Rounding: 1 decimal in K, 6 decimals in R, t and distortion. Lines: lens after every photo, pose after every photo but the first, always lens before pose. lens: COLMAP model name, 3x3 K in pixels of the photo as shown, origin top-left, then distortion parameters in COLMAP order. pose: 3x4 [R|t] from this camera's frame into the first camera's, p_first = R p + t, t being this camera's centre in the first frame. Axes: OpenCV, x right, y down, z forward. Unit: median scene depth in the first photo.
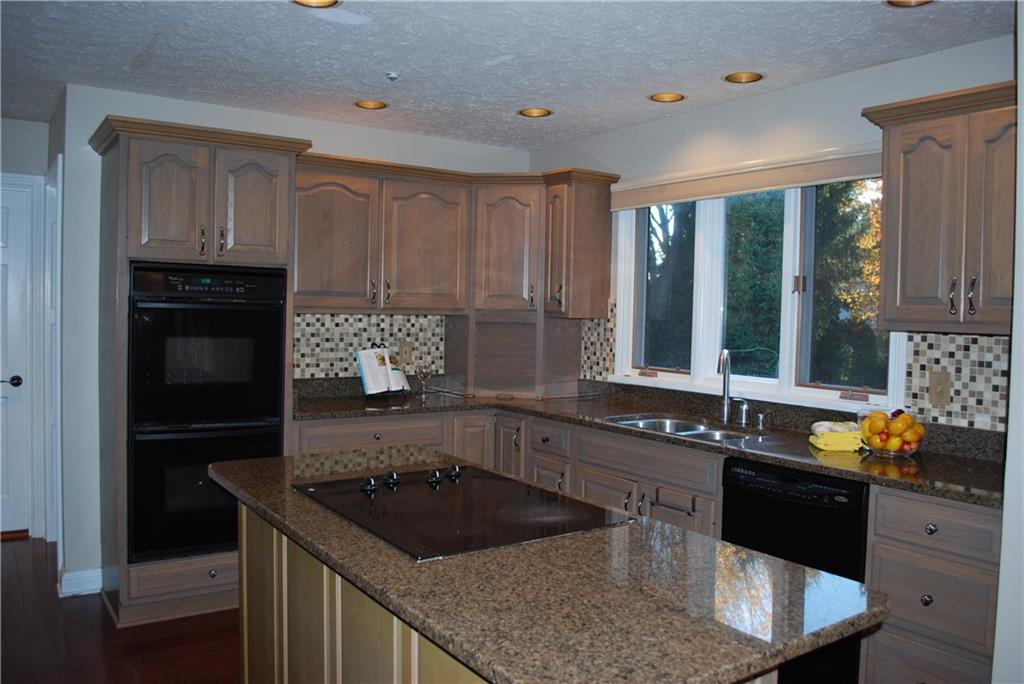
lens RADIAL K [[812.8, 0, 512.0], [0, 812.8, 342.0], [0, 0, 1]] dist [-0.076830, 0.001311]
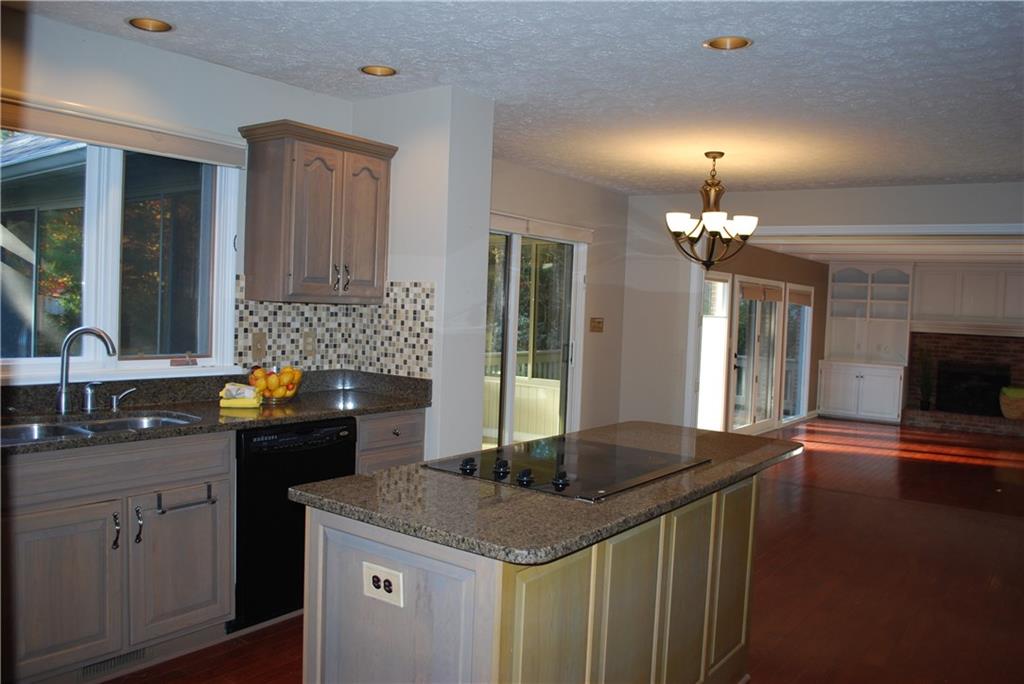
lens RADIAL K [[812.8, 0, 512.0], [0, 812.8, 342.0], [0, 0, 1]] dist [-0.076830, 0.001311]
pose [[-0.333799, -0.074687, 0.939681, -0.821193], [-0.005971, 0.997004, 0.077122, -0.050402], [-0.942625, 0.020133, -0.333245, 1.060953]]
